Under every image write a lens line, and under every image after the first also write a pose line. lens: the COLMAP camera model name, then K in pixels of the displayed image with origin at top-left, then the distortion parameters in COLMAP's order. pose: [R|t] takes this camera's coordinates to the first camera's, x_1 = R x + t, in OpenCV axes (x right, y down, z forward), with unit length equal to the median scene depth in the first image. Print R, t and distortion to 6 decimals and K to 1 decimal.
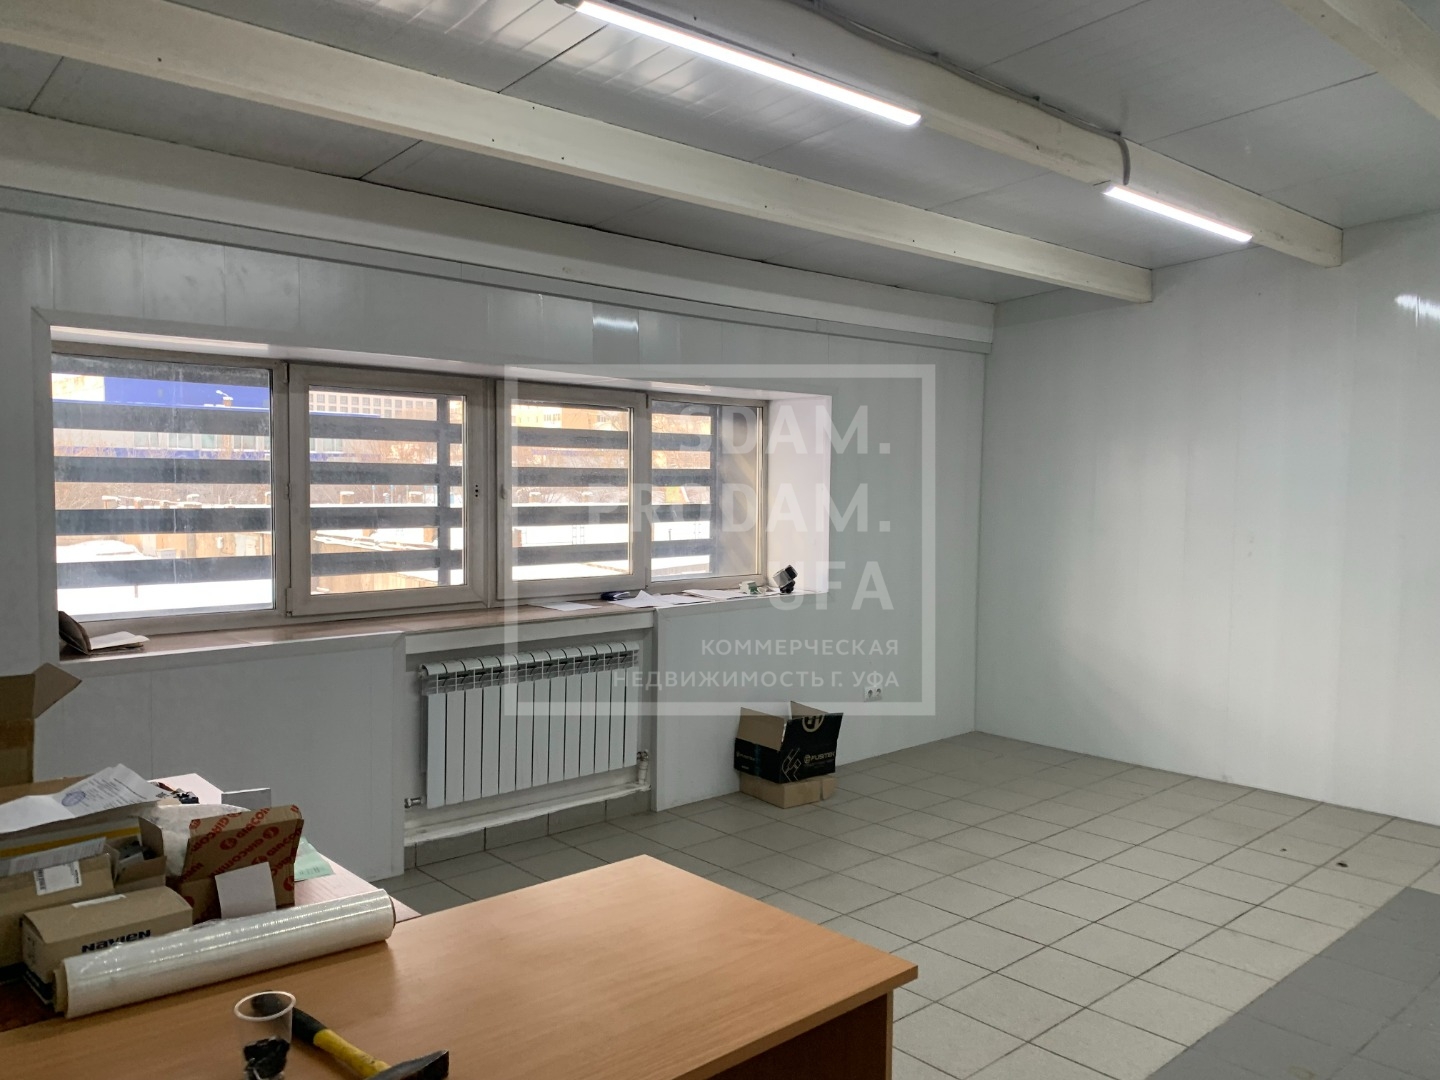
lens RADIAL K [[1041.3, 0, 720.0], [0, 1041.3, 540.0], [0, 0, 1]] dist [0.044641, -0.065981]
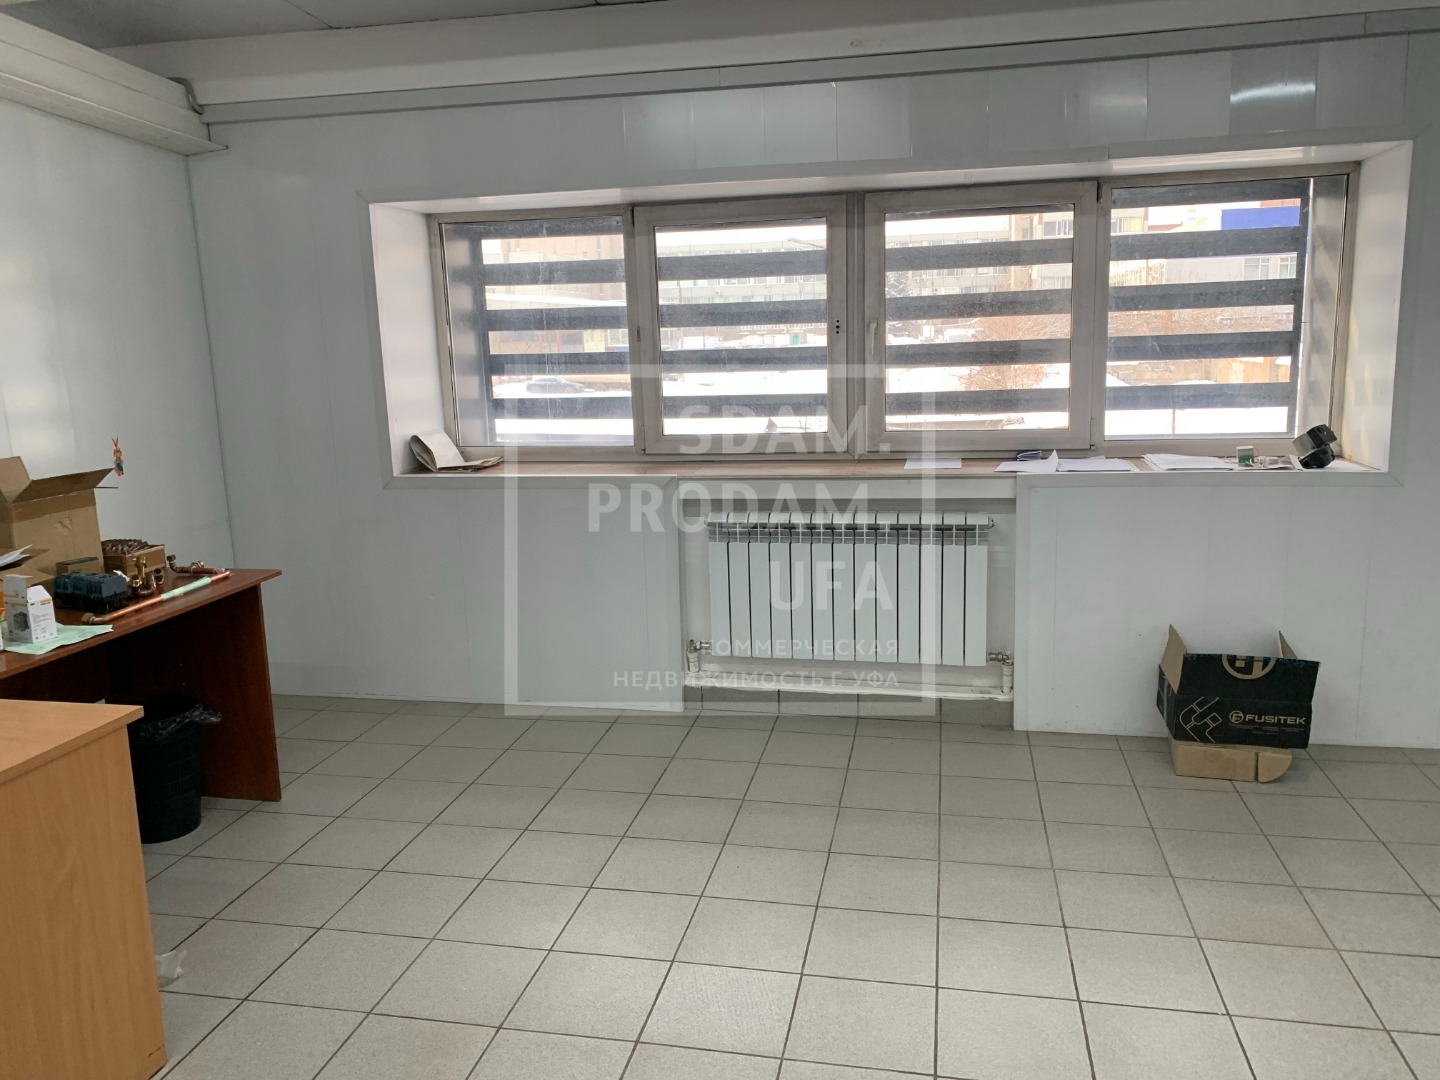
lens RADIAL K [[1039.2, 0, 729.8], [0, 1039.2, 508.2], [0, 0, 1]] dist [0.049147, -0.063516]
pose [[0.611280, 0.111666, -0.783497, 0.411215], [-0.003891, 0.990408, 0.138120, -0.015228], [0.791404, -0.081381, 0.605851, 0.362022]]
